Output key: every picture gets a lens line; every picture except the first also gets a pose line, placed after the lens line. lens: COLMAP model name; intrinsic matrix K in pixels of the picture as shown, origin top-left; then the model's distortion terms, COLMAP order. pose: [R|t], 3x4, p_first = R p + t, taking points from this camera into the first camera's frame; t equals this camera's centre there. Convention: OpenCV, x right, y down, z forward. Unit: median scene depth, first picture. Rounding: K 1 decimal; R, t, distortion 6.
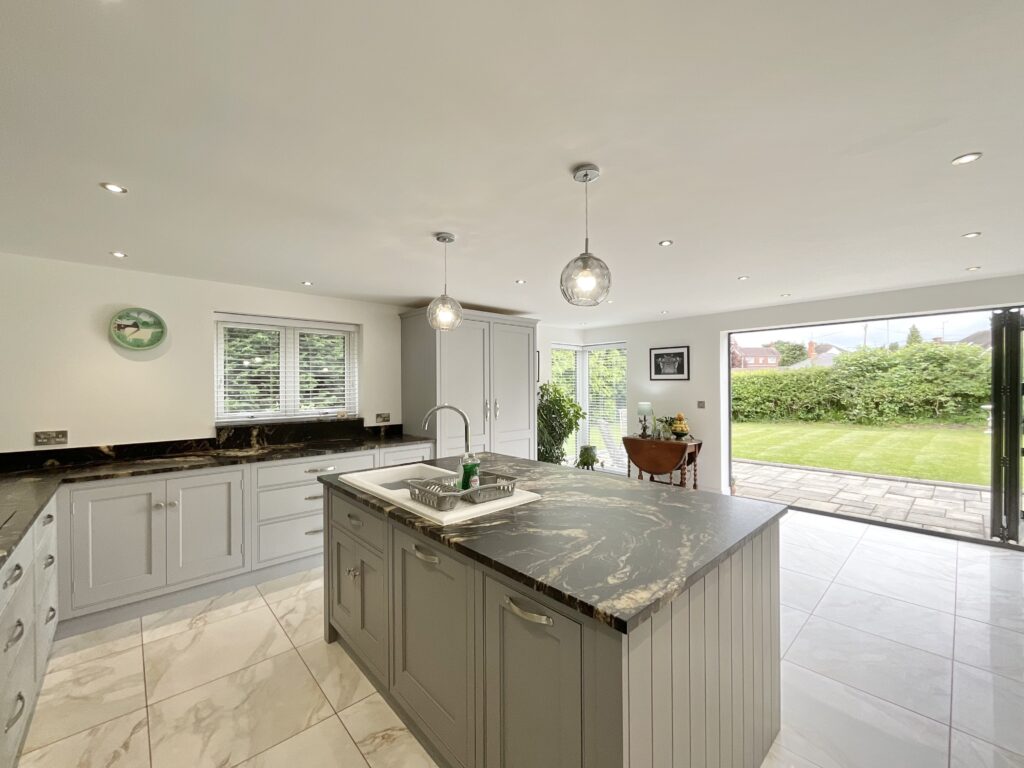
lens RADIAL K [[418.9, 0, 512.0], [0, 418.9, 384.0], [0, 0, 1]] dist [-0.002023, -0.000662]
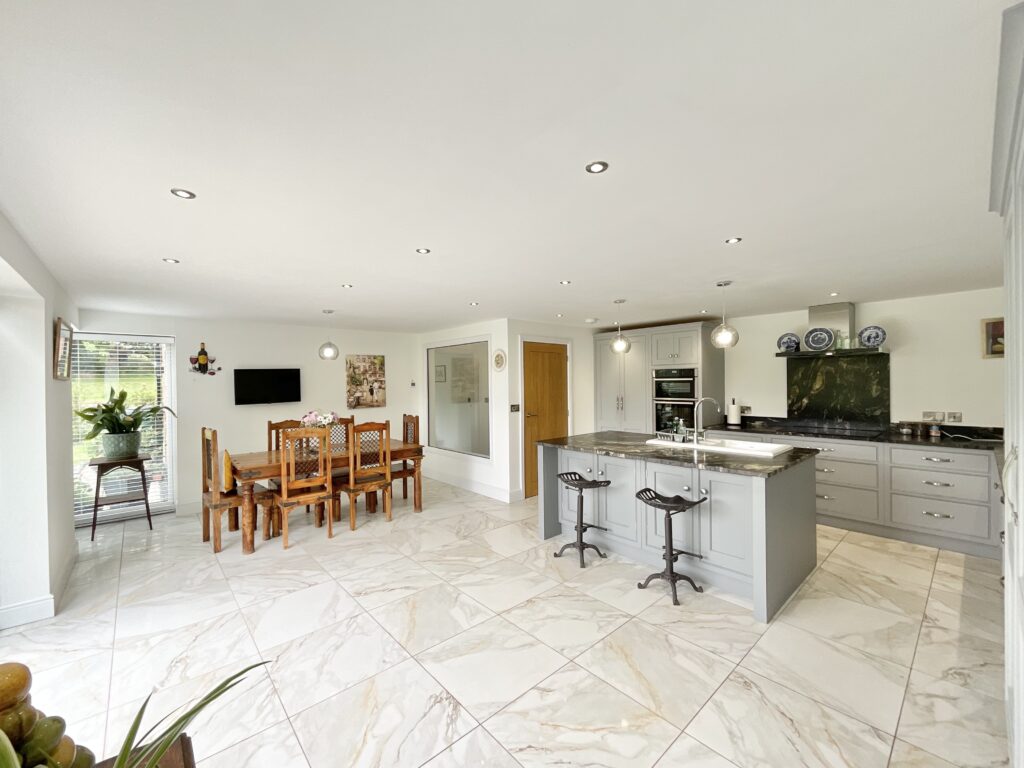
lens RADIAL K [[418.9, 0, 512.0], [0, 418.9, 384.0], [0, 0, 1]] dist [-0.002023, -0.000662]
pose [[-0.999697, 0.019906, 0.014473, 0.154122], [0.019921, 0.999801, 0.000894, -0.006045], [-0.014452, 0.001182, -0.999895, 0.689001]]
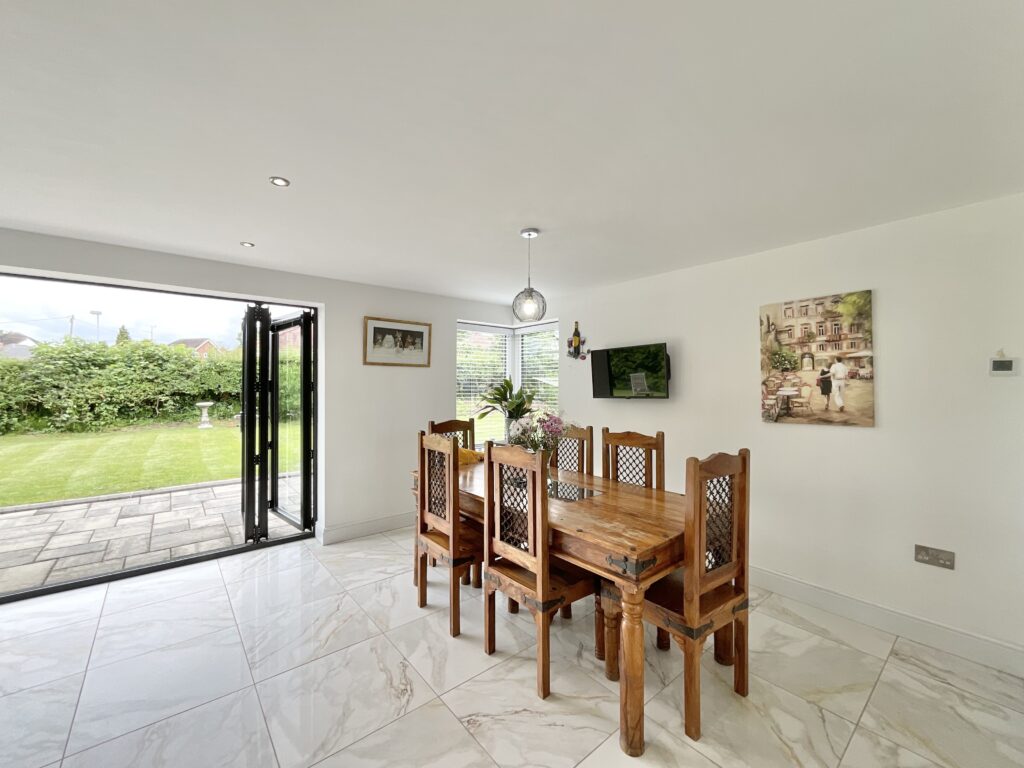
lens RADIAL K [[414.2, 0, 514.4], [0, 414.2, 385.2], [0, 0, 1]] dist [0.000194, -0.004875]
pose [[0.043492, 0.003905, 0.999046, 0.104651], [-0.005374, 0.999979, -0.003674, 0.005276], [-0.999039, -0.005209, 0.043512, 0.155065]]
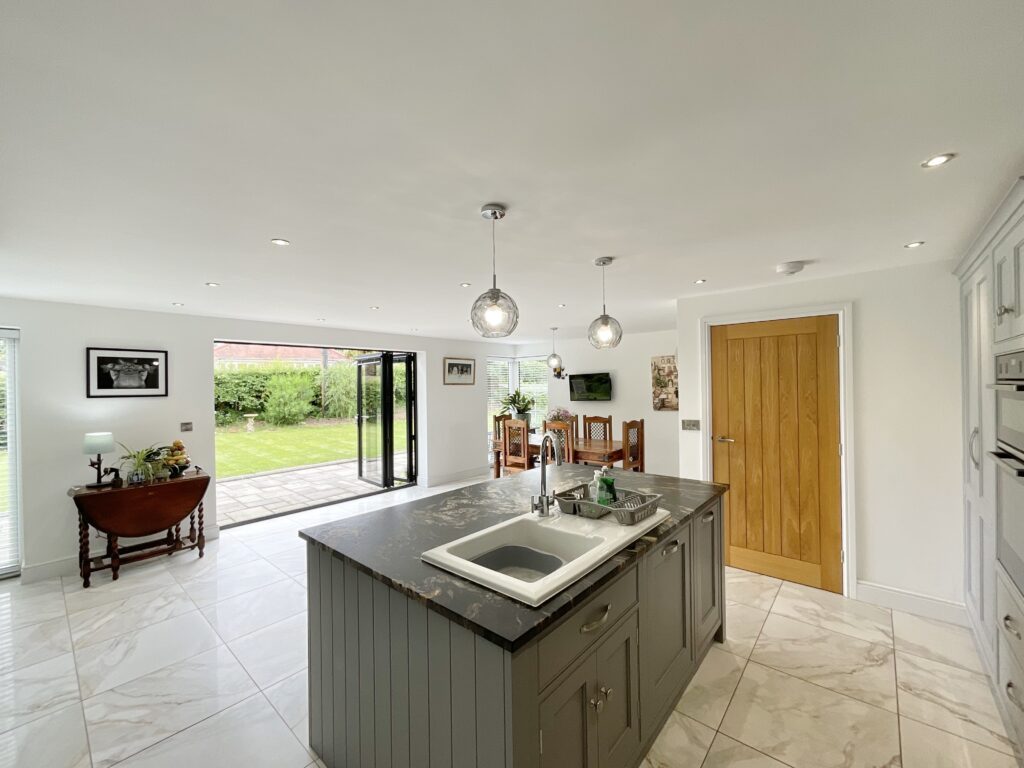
lens RADIAL K [[416.8, 0, 513.0], [0, 416.8, 385.3], [0, 0, 1]] dist [-0.000633, 0.000409]
pose [[-0.115650, 0.007937, 0.993258, -0.253621], [0.013423, 0.999889, -0.006427, -0.010145], [-0.993199, 0.012589, -0.115744, 0.299489]]
